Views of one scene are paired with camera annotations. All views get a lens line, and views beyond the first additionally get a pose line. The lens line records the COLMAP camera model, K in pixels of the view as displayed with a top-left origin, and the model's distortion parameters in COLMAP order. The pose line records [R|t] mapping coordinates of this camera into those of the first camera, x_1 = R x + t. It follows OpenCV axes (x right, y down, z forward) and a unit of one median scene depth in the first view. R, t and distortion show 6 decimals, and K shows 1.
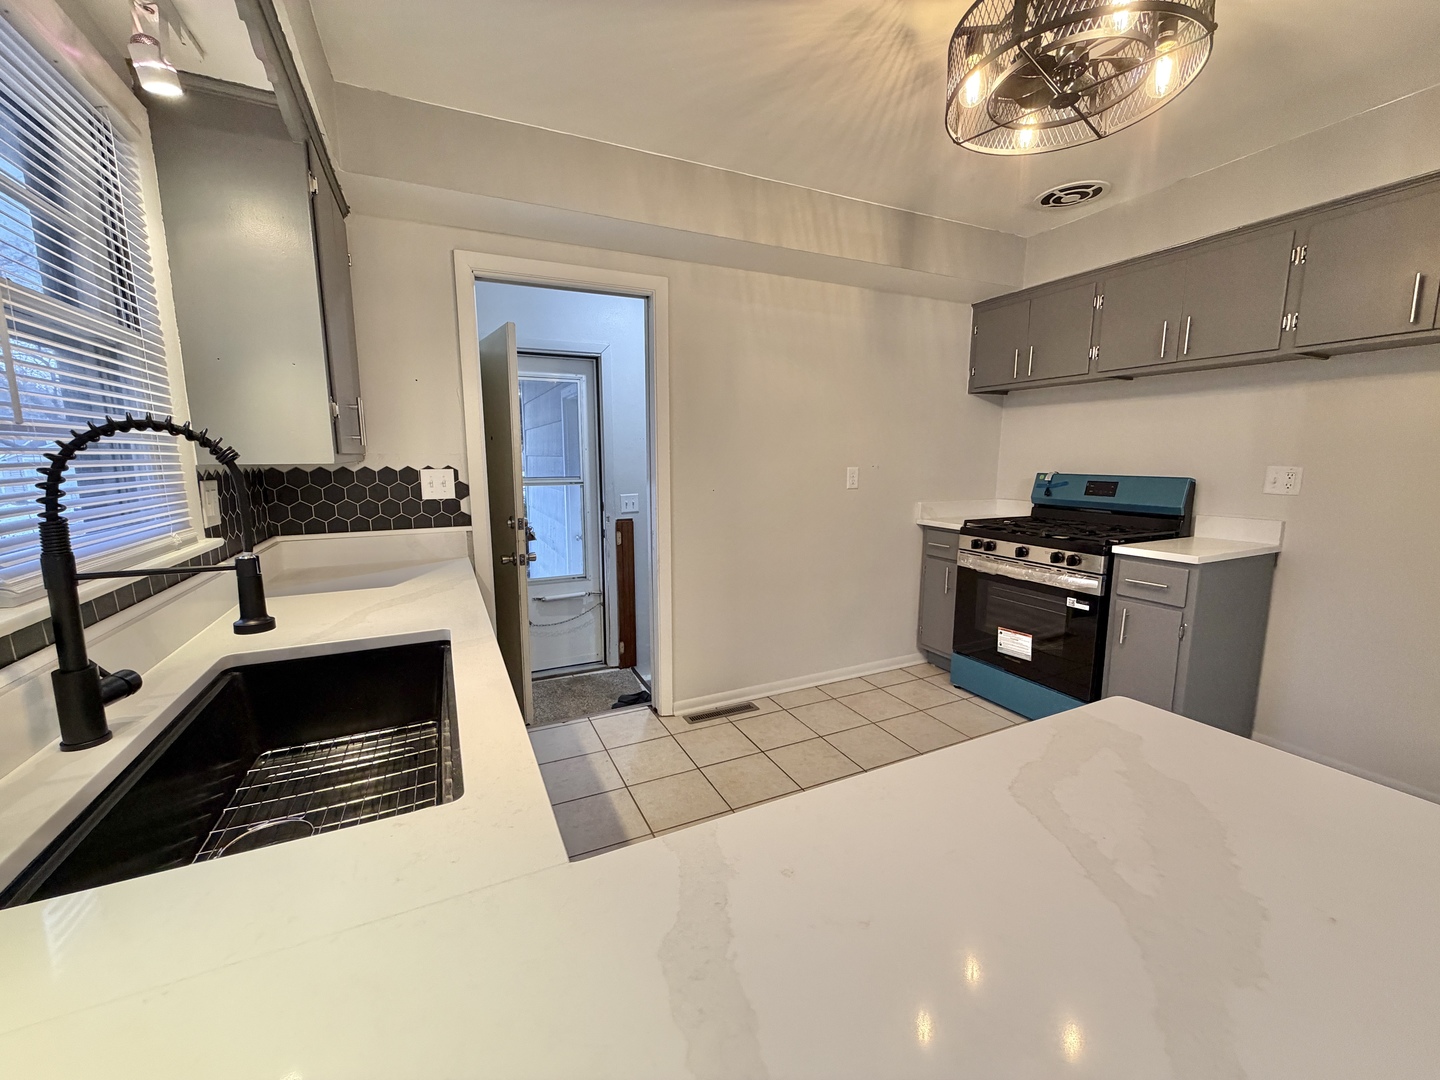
lens RADIAL K [[572.0, 0, 714.5], [0, 572.0, 540.1], [0, 0, 1]] dist [0.000183, -0.000424]
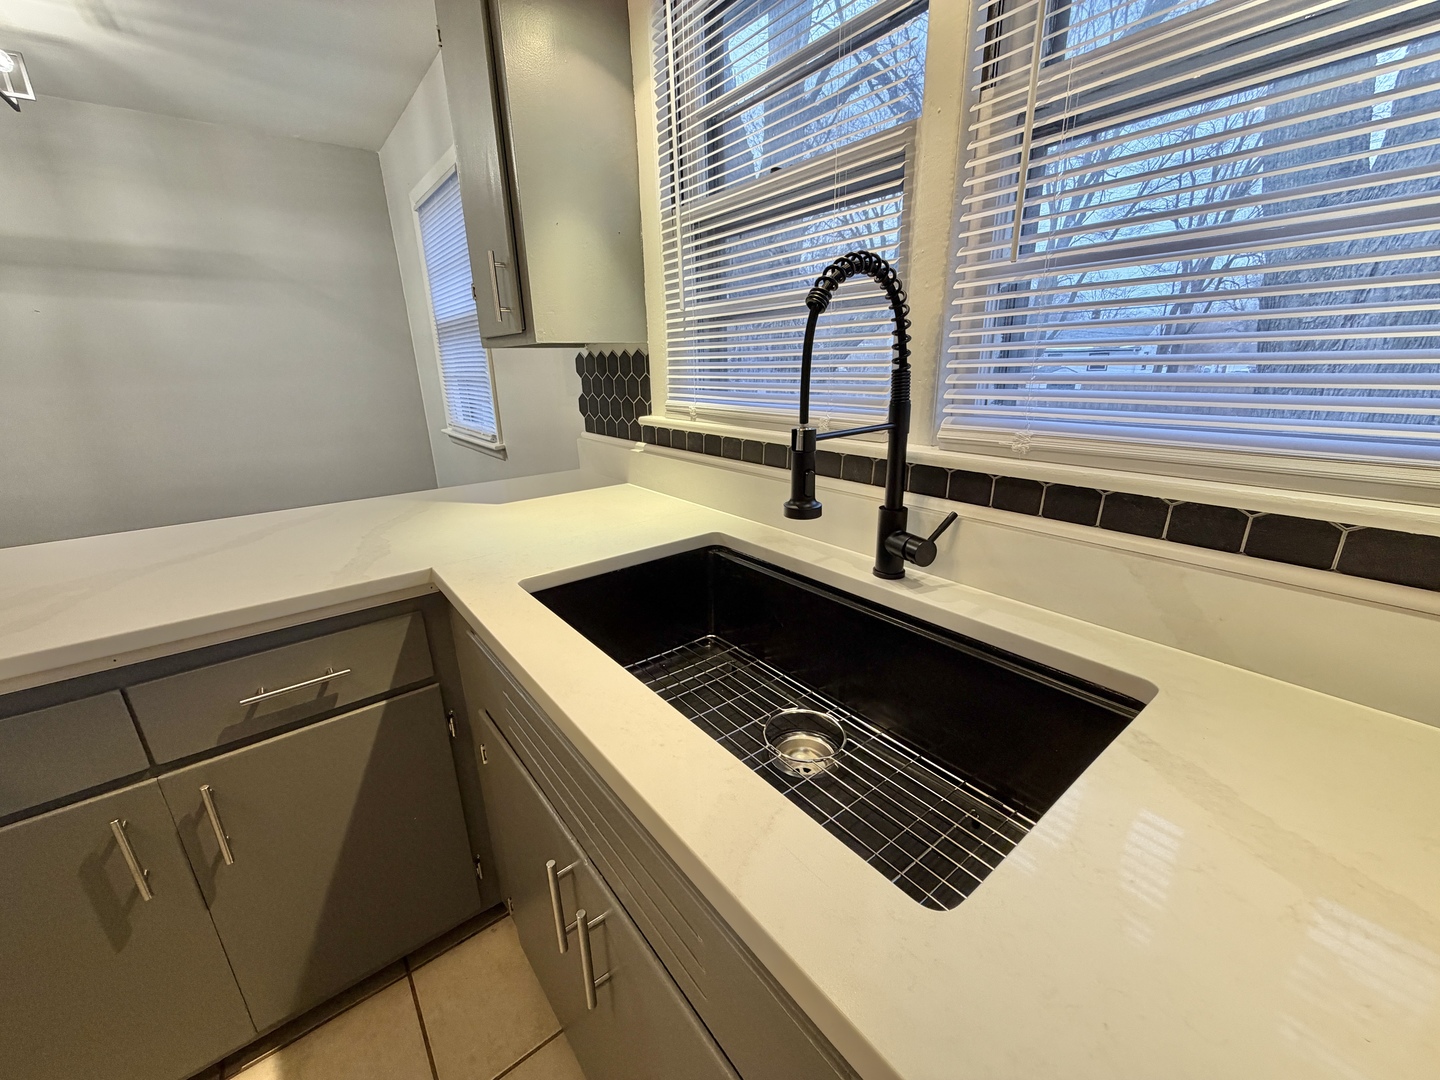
lens RADIAL K [[572.0, 0, 714.5], [0, 572.0, 540.1], [0, 0, 1]] dist [0.000183, -0.000424]
pose [[-0.976900, 0.088974, -0.194294, -0.178369], [-0.005059, 0.899319, 0.437264, -0.067509], [0.213637, 0.428147, -0.878094, 0.628010]]
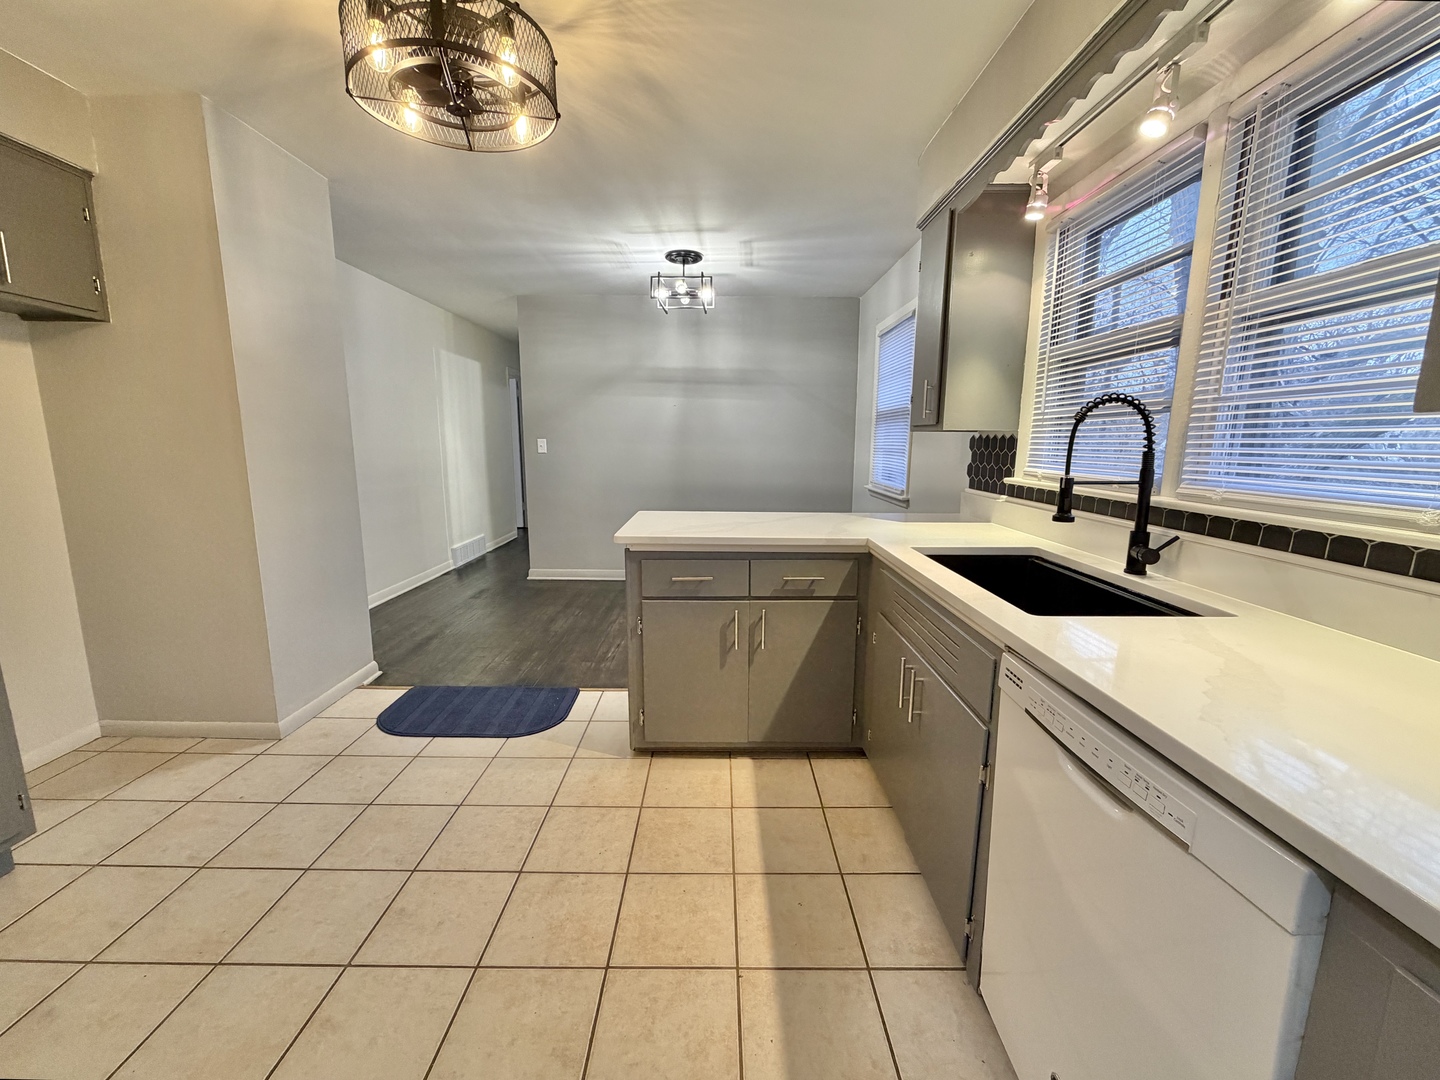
lens RADIAL K [[587.6, 0, 717.0], [0, 587.6, 541.7], [0, 0, 1]] dist [0.001419, -0.000115]
pose [[-0.902283, -0.075588, 0.424468, -0.222135], [0.061399, 0.951950, 0.300035, -0.133007], [-0.426751, 0.296778, -0.854287, 1.055955]]
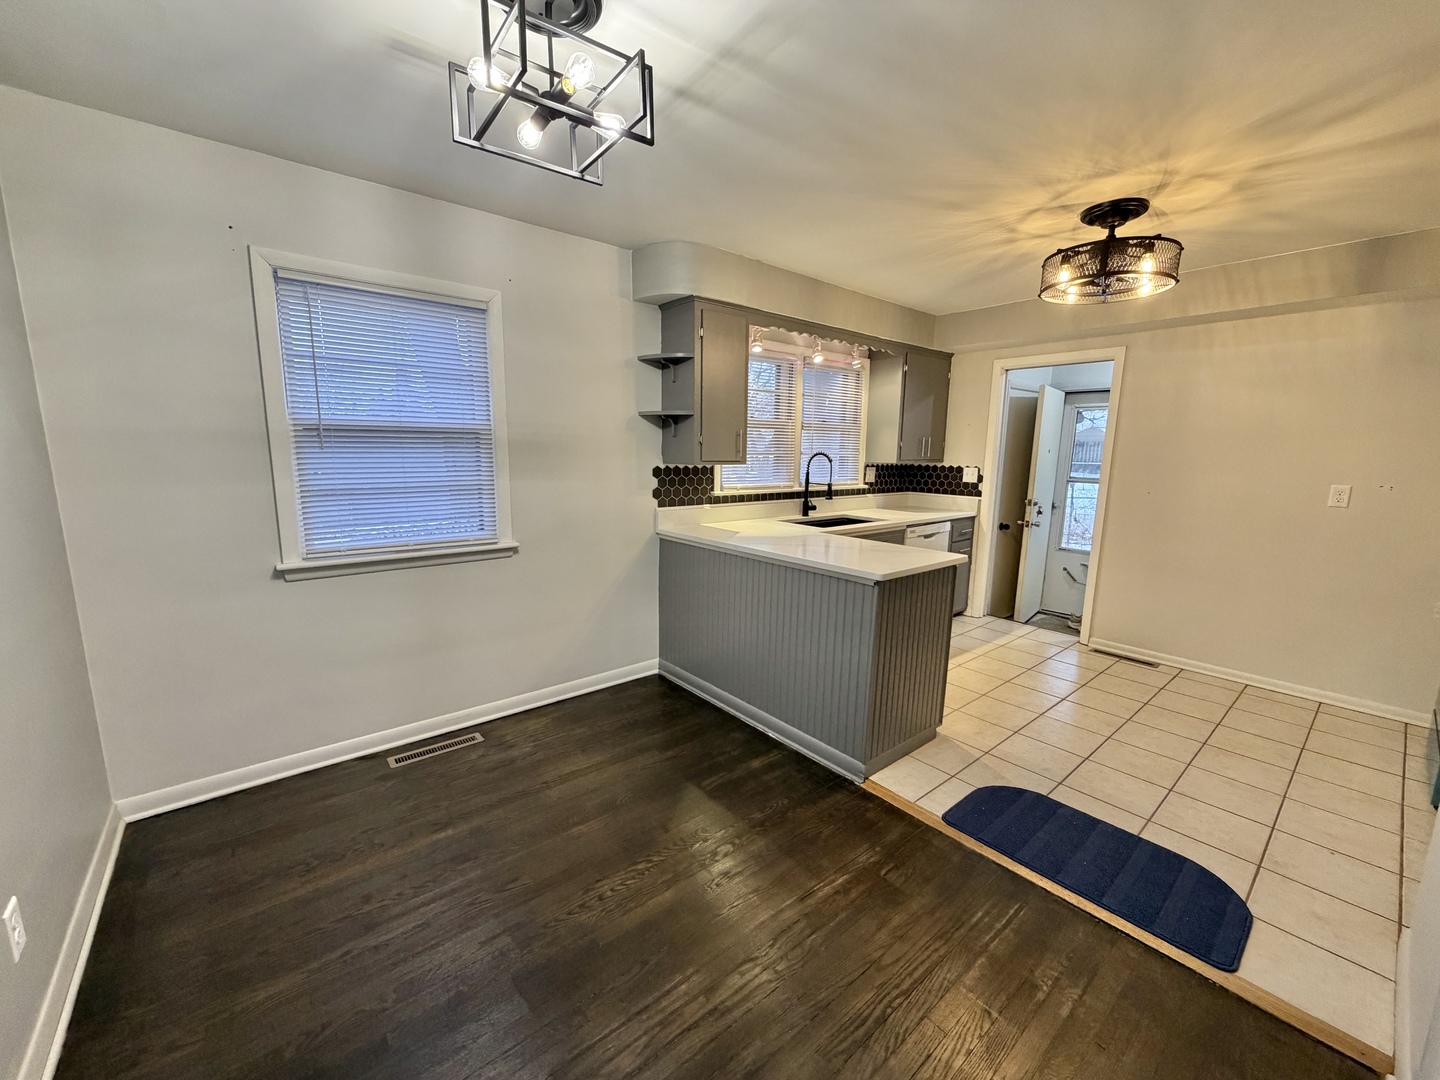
lens RADIAL K [[572.0, 0, 714.5], [0, 572.0, 540.1], [0, 0, 1]] dist [0.000183, -0.000424]
pose [[0.247094, 0.163522, -0.955094, 1.189240], [-0.159718, 0.979050, 0.126302, 0.017074], [0.955738, 0.121337, 0.268034, -0.367788]]
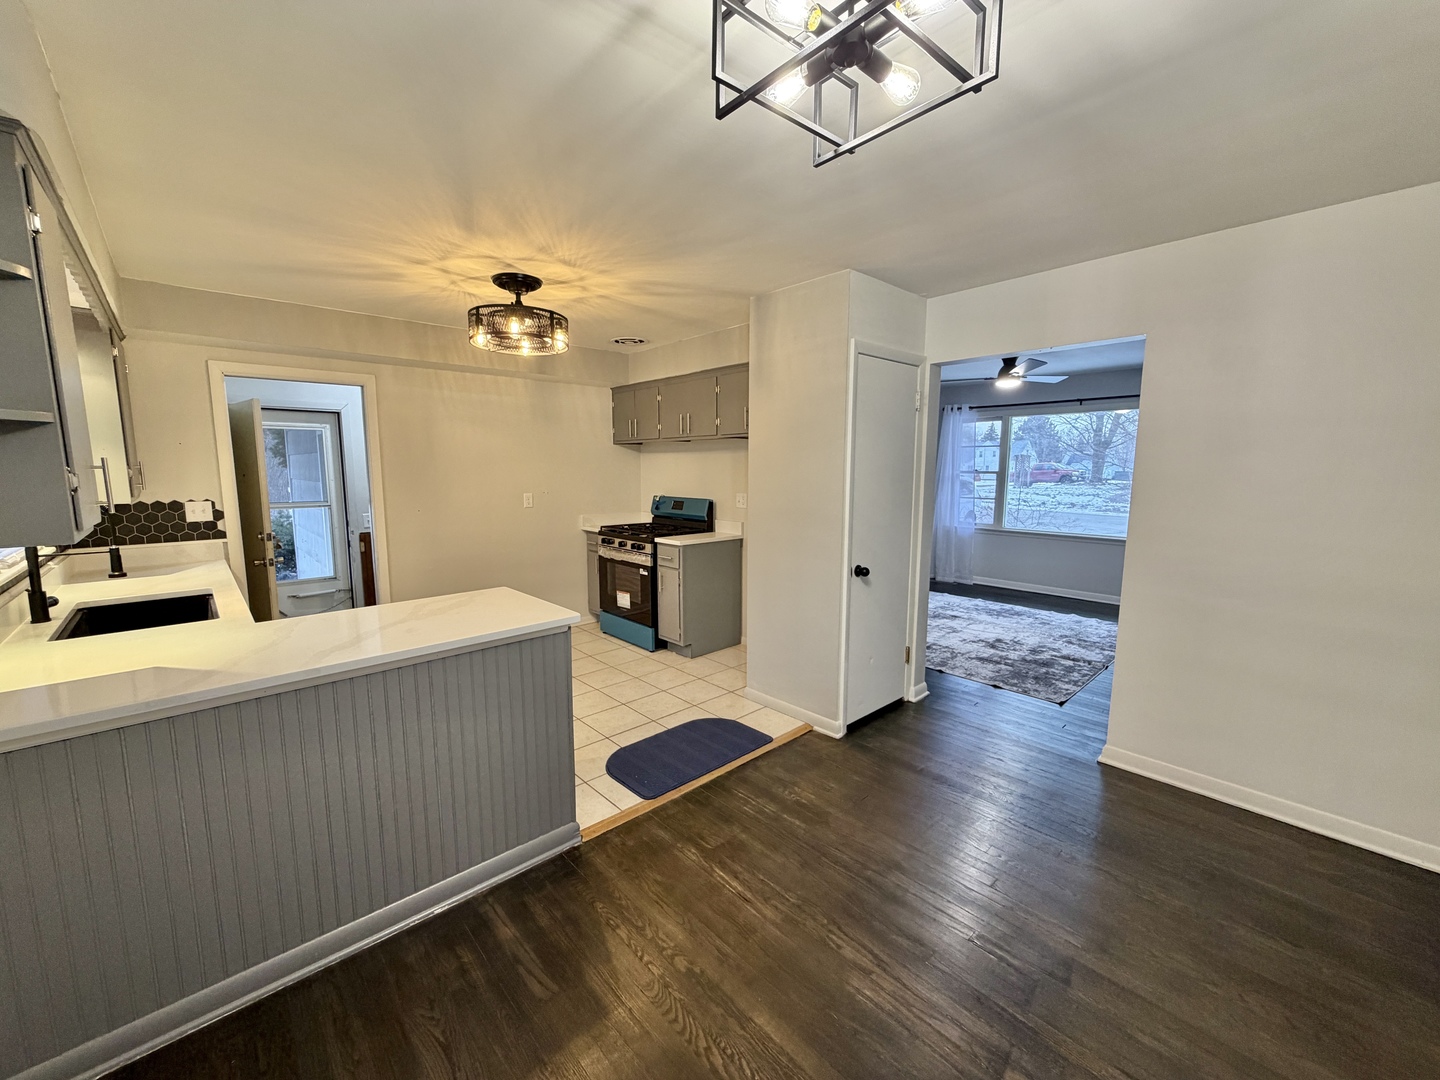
lens RADIAL K [[572.0, 0, 714.5], [0, 572.0, 540.1], [0, 0, 1]] dist [0.000183, -0.000424]
pose [[0.956344, -0.034006, 0.290257, 0.344408], [0.040017, 0.999089, -0.014798, 0.049813], [-0.289489, 0.025767, 0.956834, -0.764033]]
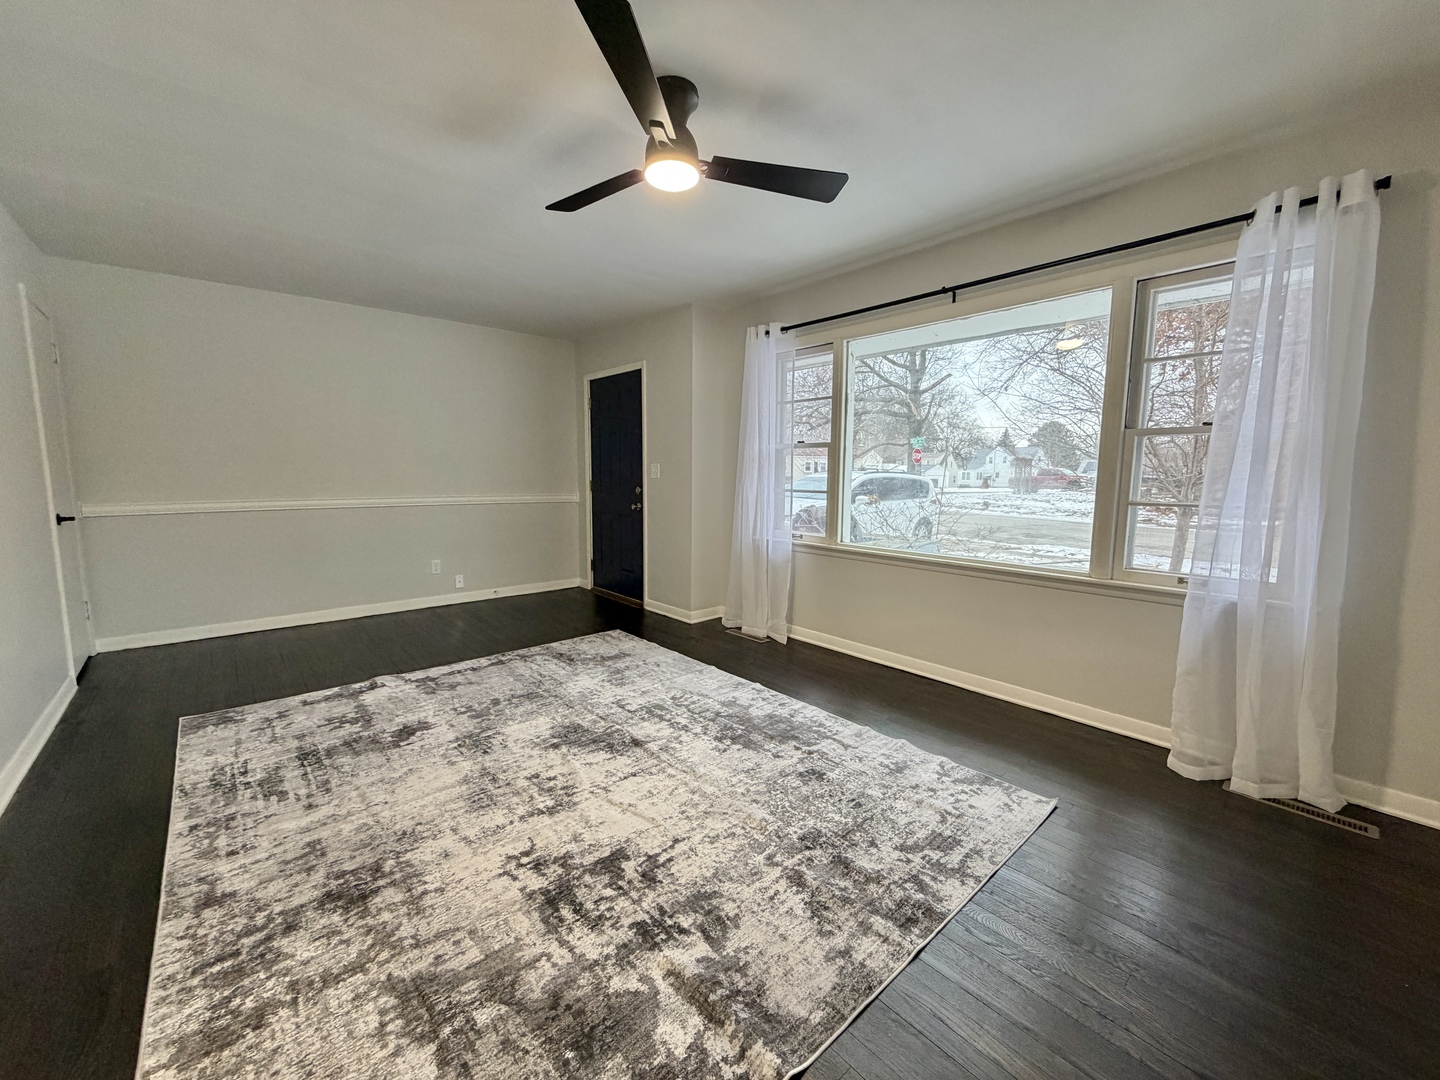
lens RADIAL K [[572.0, 0, 714.5], [0, 572.0, 540.1], [0, 0, 1]] dist [0.000183, -0.000424]
pose [[0.963447, -0.021085, 0.267069, 1.757021], [0.029263, 0.999216, -0.026677, 0.025839], [-0.266297, 0.033518, 0.963308, 0.089353]]
